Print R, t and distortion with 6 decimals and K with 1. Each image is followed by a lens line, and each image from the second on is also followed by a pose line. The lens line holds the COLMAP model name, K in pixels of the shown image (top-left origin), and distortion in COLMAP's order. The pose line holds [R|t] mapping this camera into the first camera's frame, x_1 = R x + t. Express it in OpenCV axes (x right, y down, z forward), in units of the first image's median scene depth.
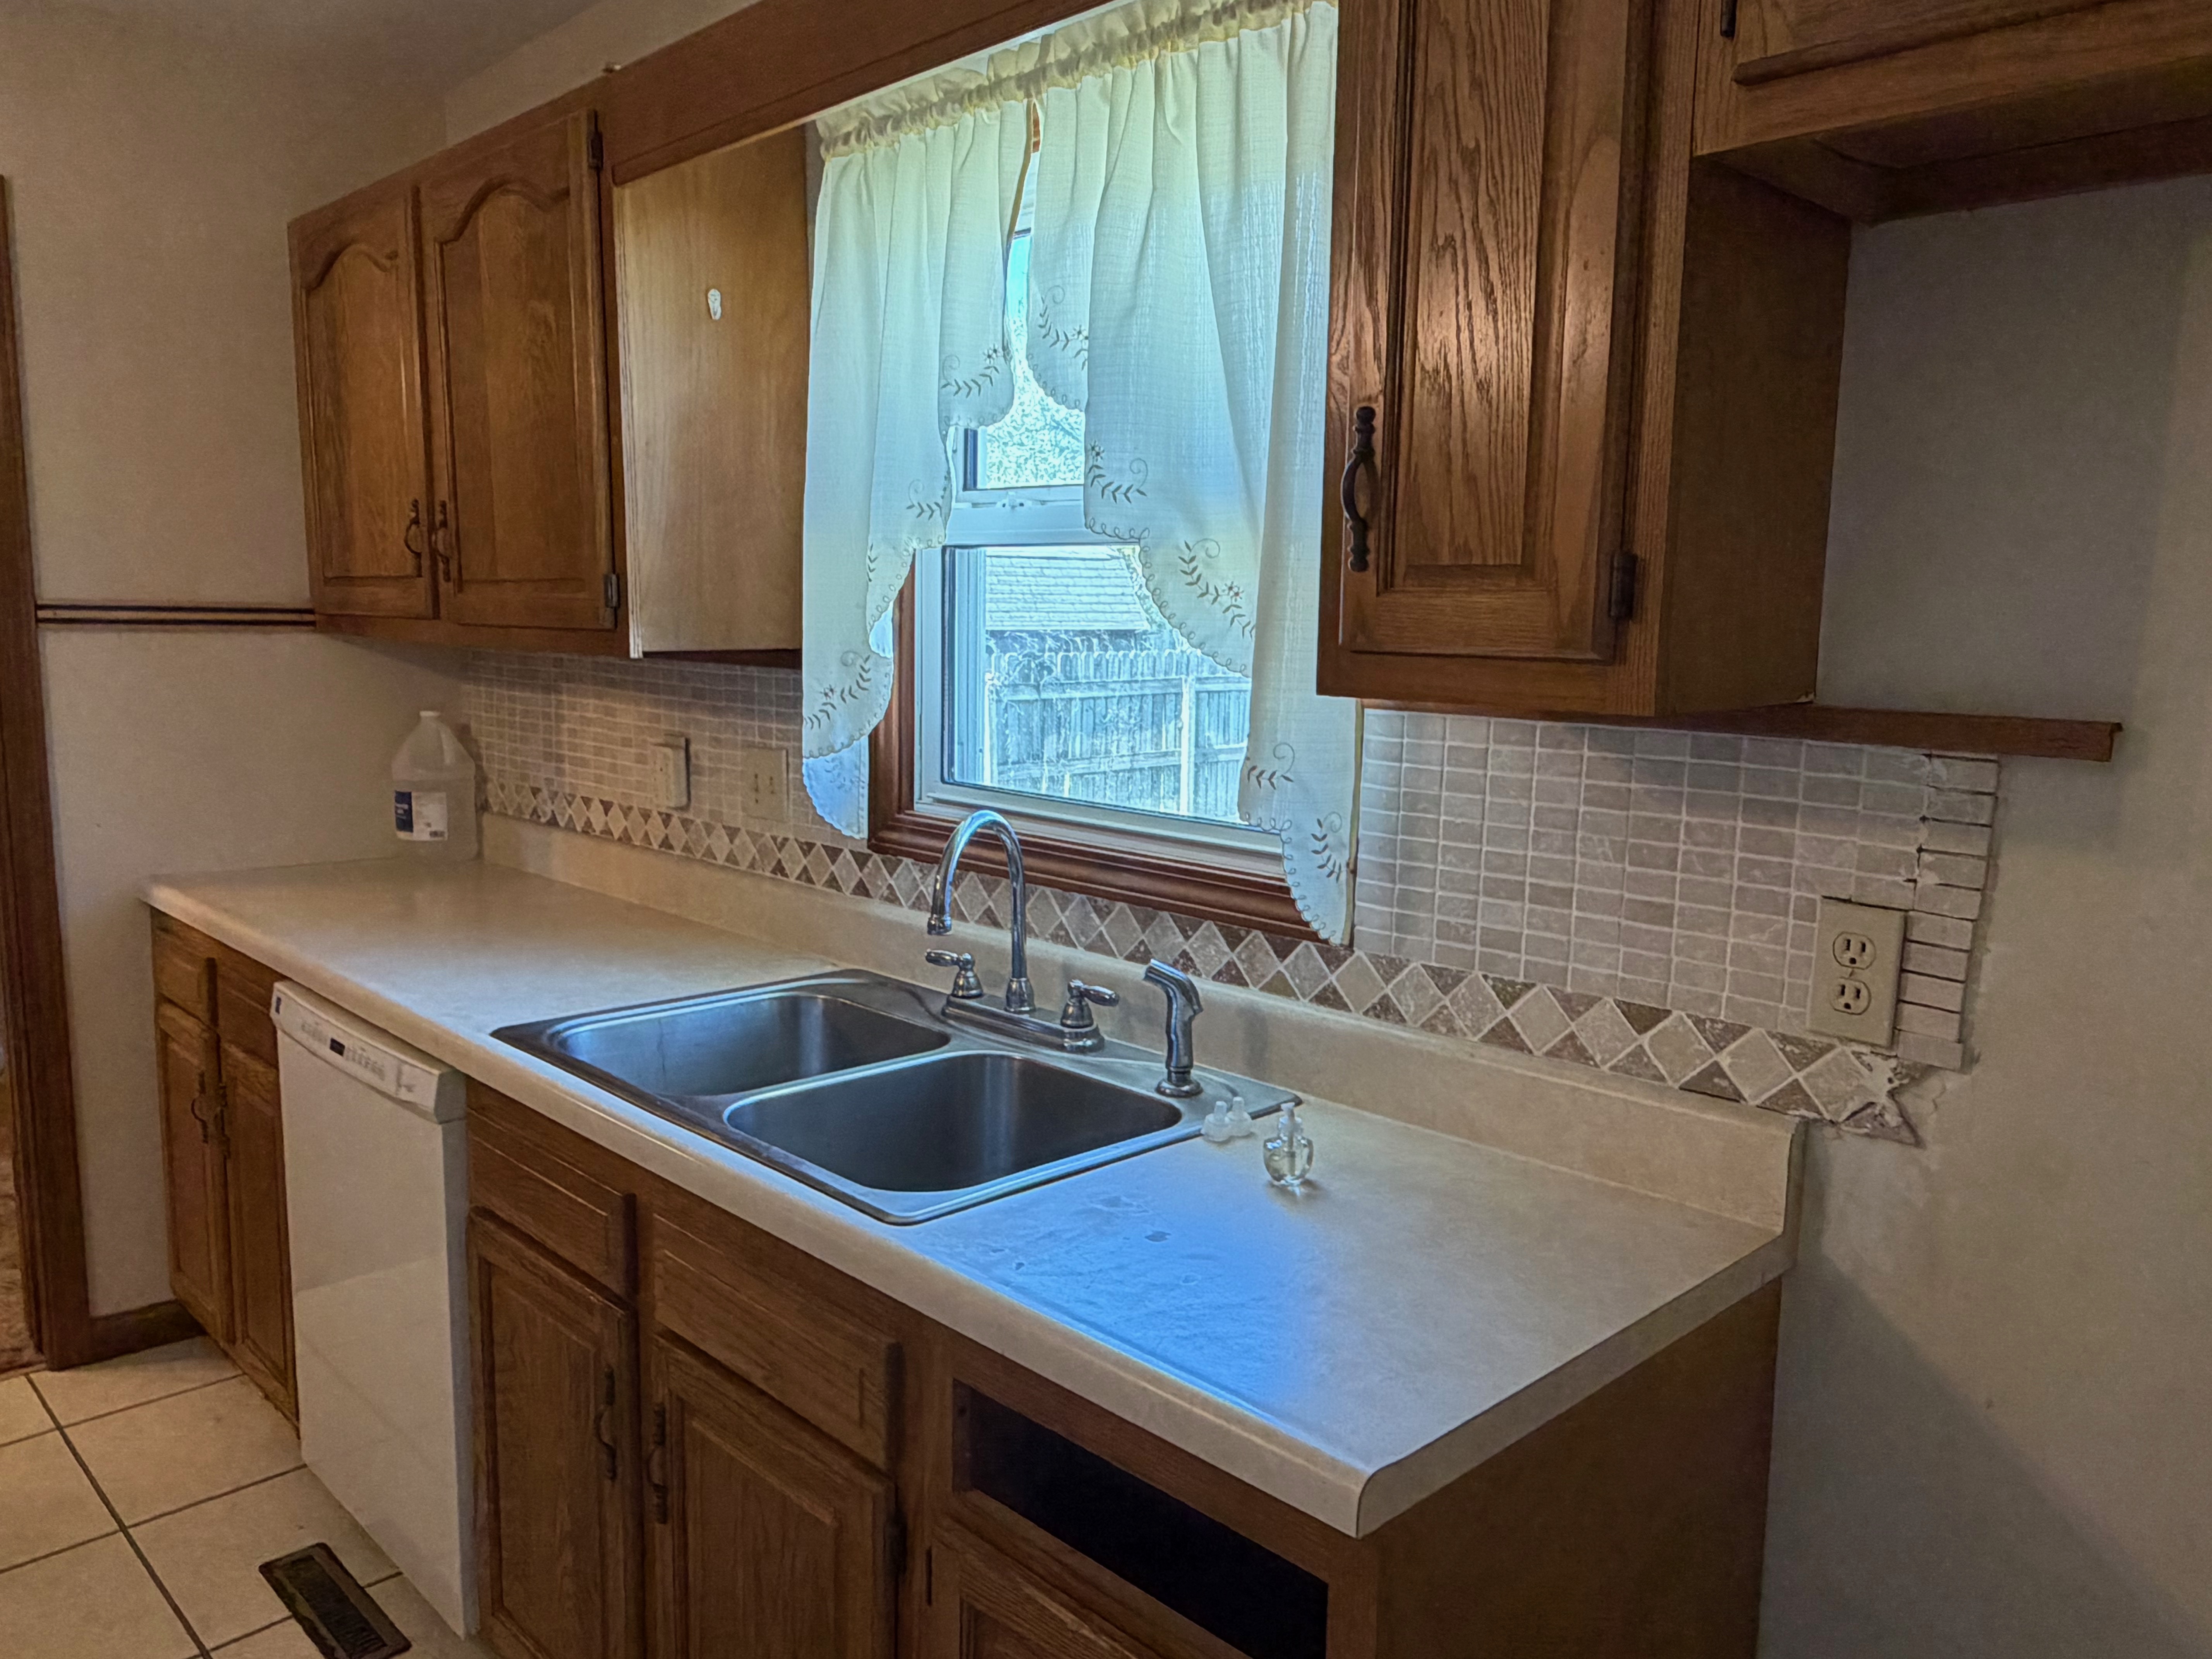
lens RADIAL K [[1606.3, 0, 1104.6], [0, 1606.3, 836.4], [0, 0, 1]] dist [0.003137, 0.001866]
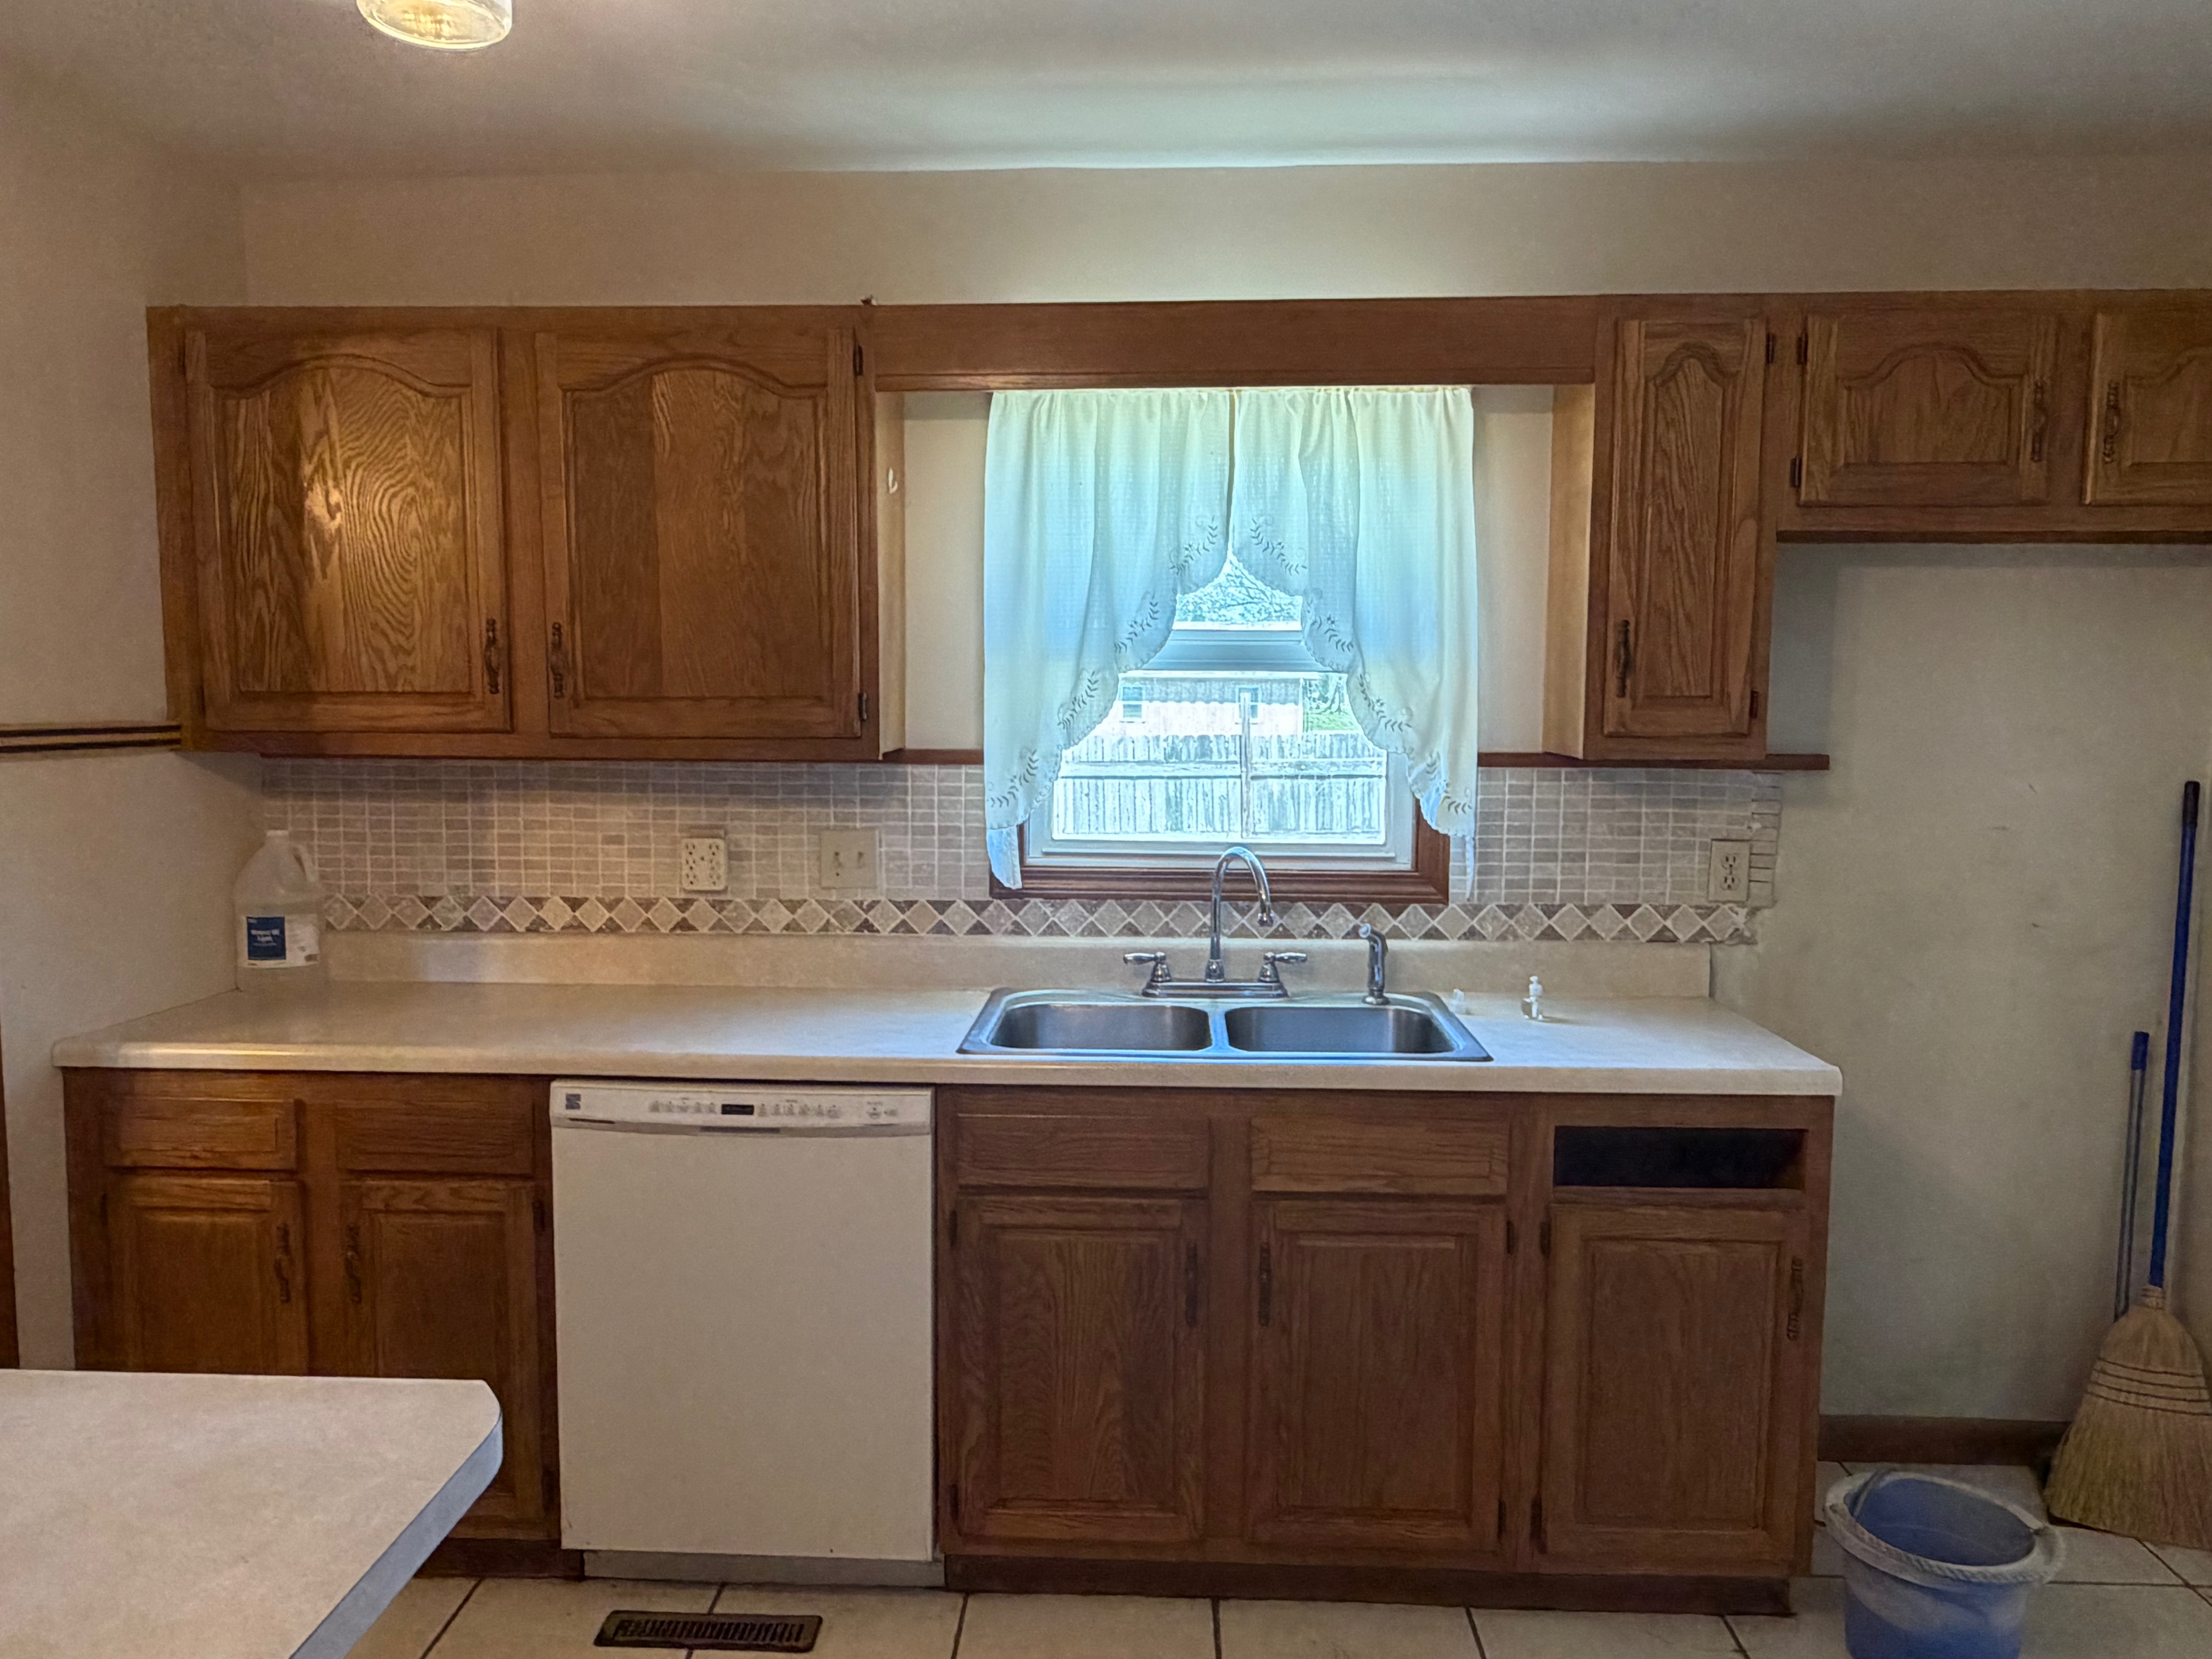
lens RADIAL K [[1606.3, 0, 1104.3], [0, 1606.3, 828.4], [0, 0, 1]] dist [0.003137, 0.001866]
pose [[0.722701, -0.074416, 0.687143, -1.283182], [0.104974, 0.994471, -0.002706, -0.045342], [-0.683143, 0.074088, 0.726517, -0.027230]]
